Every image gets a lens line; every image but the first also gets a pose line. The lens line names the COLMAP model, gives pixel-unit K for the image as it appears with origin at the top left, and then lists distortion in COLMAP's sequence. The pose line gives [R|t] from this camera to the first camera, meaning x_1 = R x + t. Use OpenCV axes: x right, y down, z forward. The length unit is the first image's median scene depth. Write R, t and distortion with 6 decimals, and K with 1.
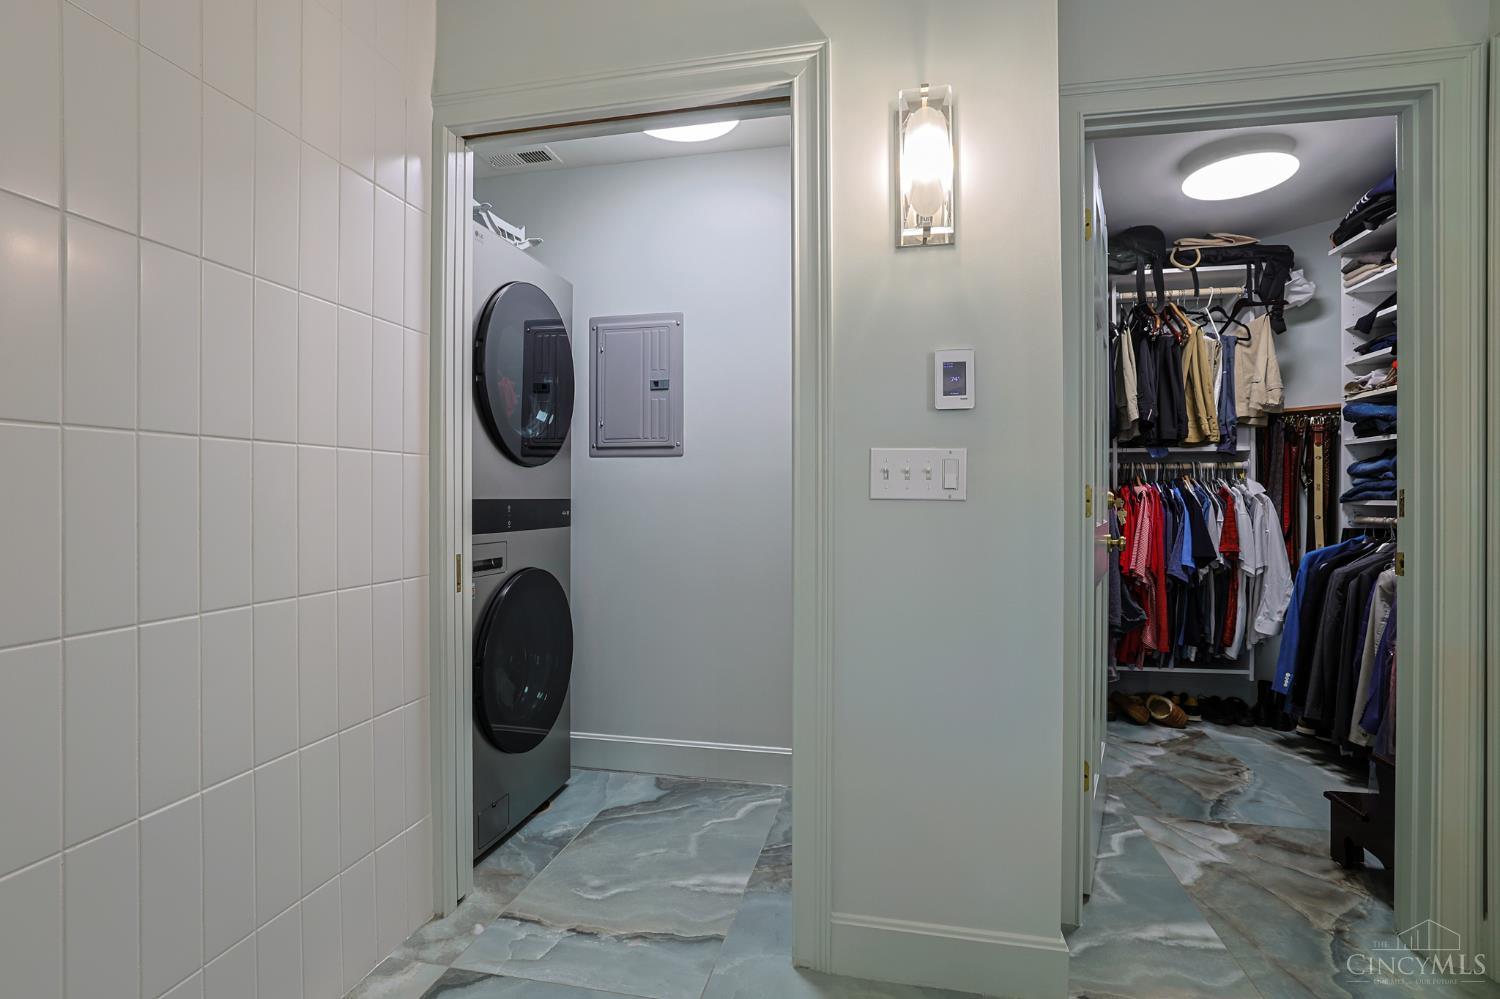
lens RADIAL K [[720.0, 0, 750.0], [0, 720.0, 499.5], [0, 0, 1]] dist [-0.044777, 0.018806]
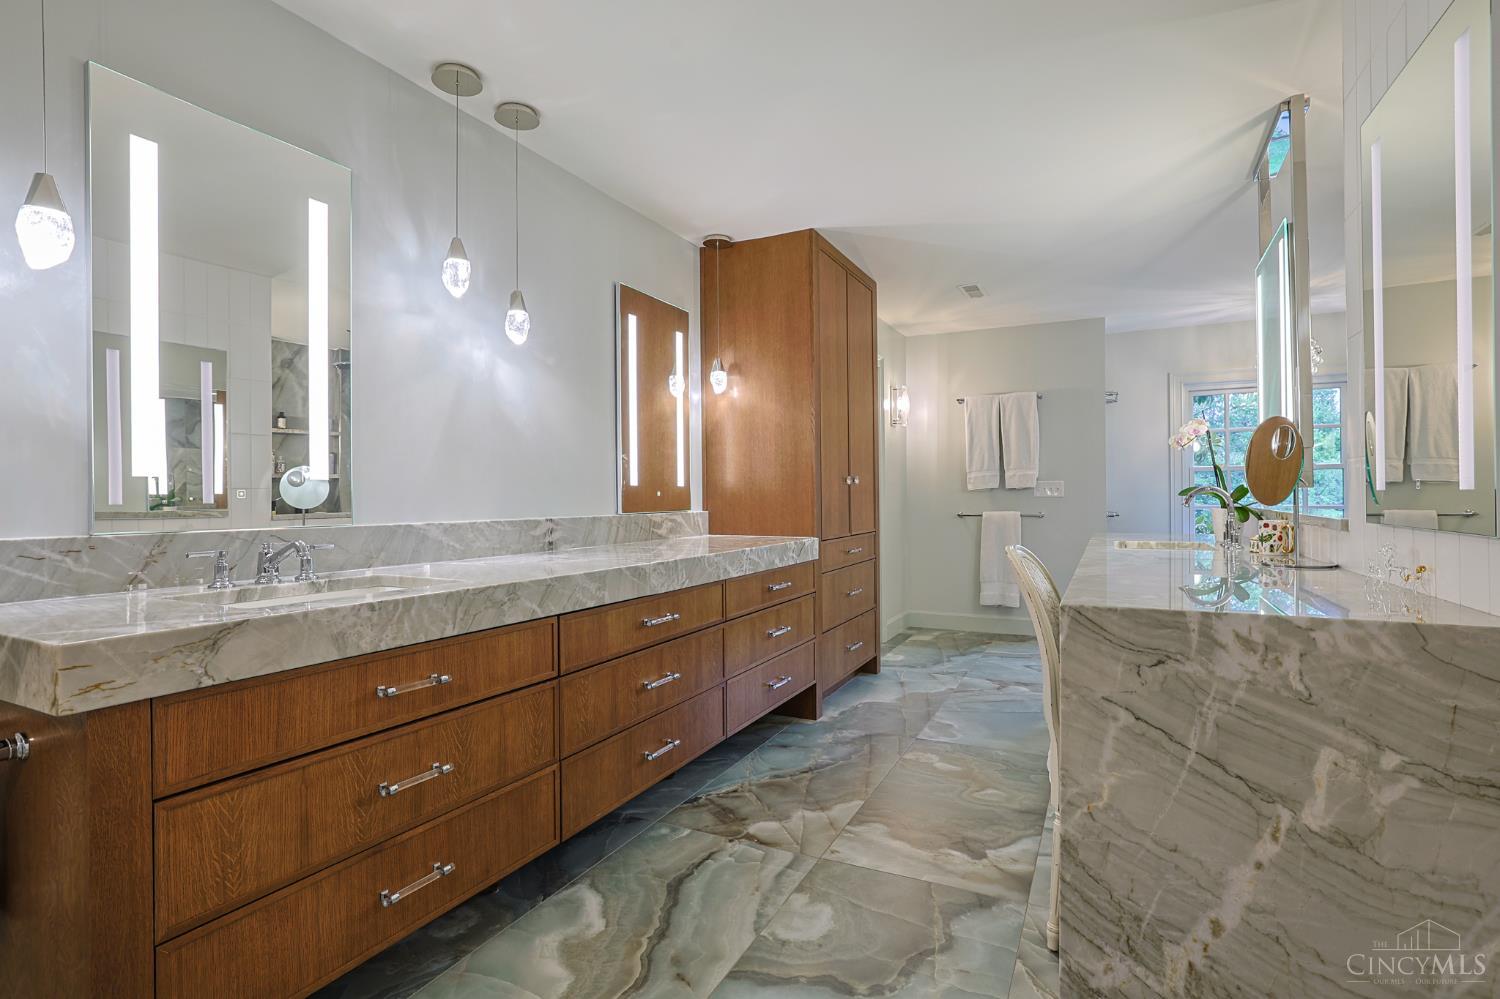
lens RADIAL K [[720.0, 0, 750.0], [0, 720.0, 499.5], [0, 0, 1]] dist [-0.044777, 0.018806]
pose [[-0.971245, 0.004965, 0.238031, 0.435395], [0.007572, 0.999921, 0.010040, -0.019786], [-0.237962, 0.011554, -0.971206, 1.947111]]
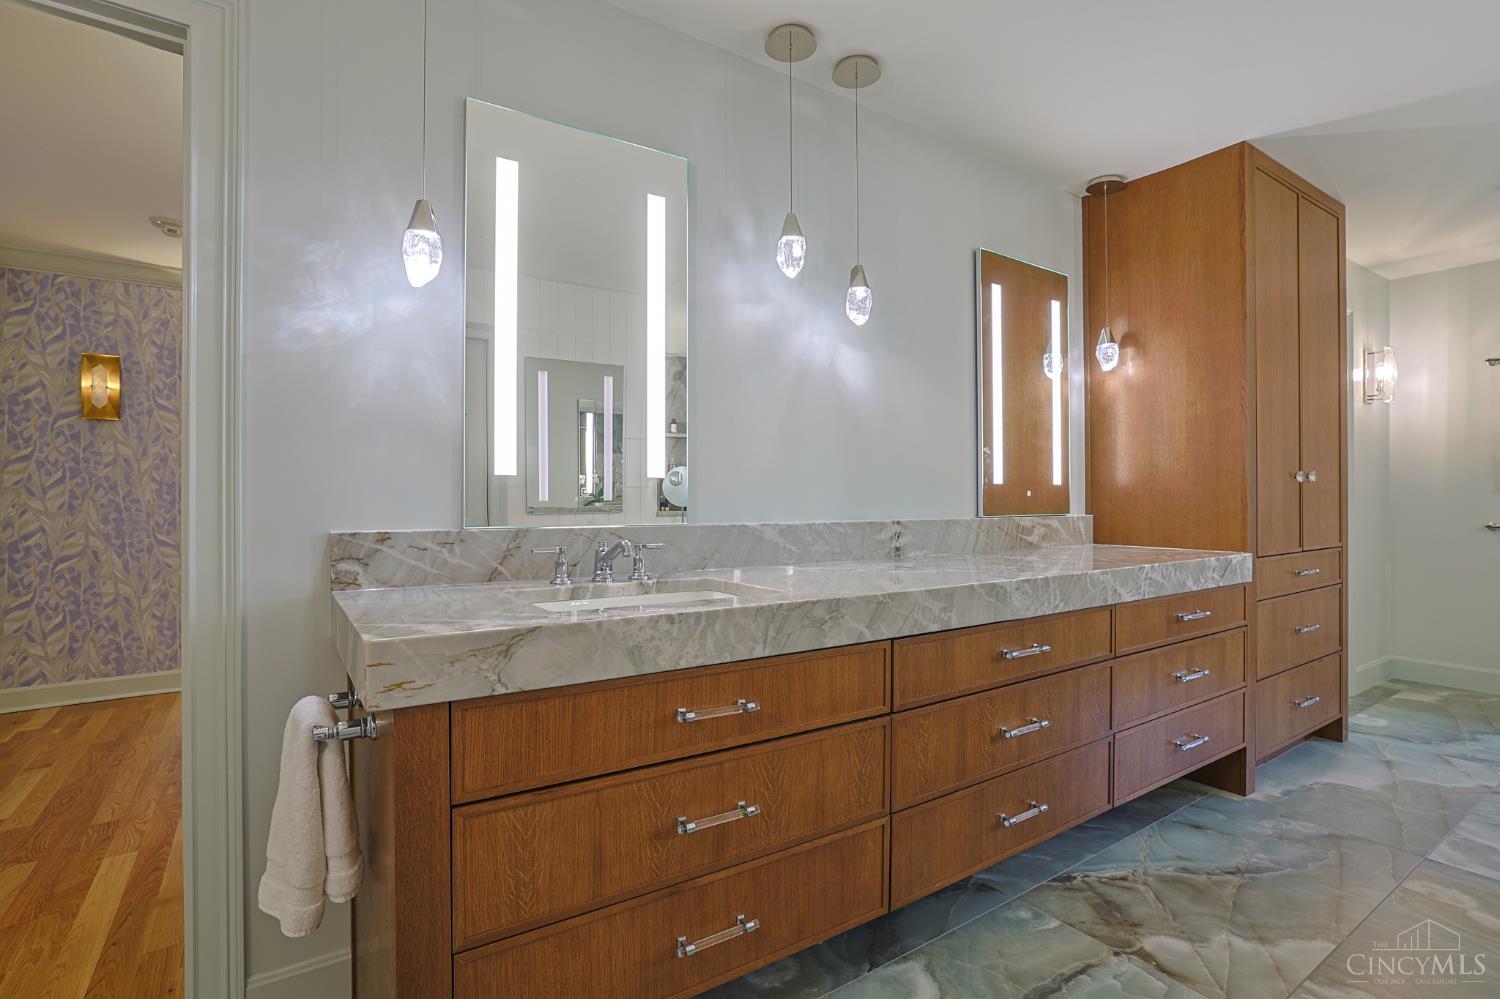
lens RADIAL K [[720.0, 0, 750.0], [0, 720.0, 499.5], [0, 0, 1]] dist [-0.044777, 0.018806]
pose [[-0.732870, -0.001836, 0.680366, 0.472828], [0.003918, 0.999968, 0.006920, -0.018693], [-0.680358, 0.007737, -0.732839, 1.818326]]
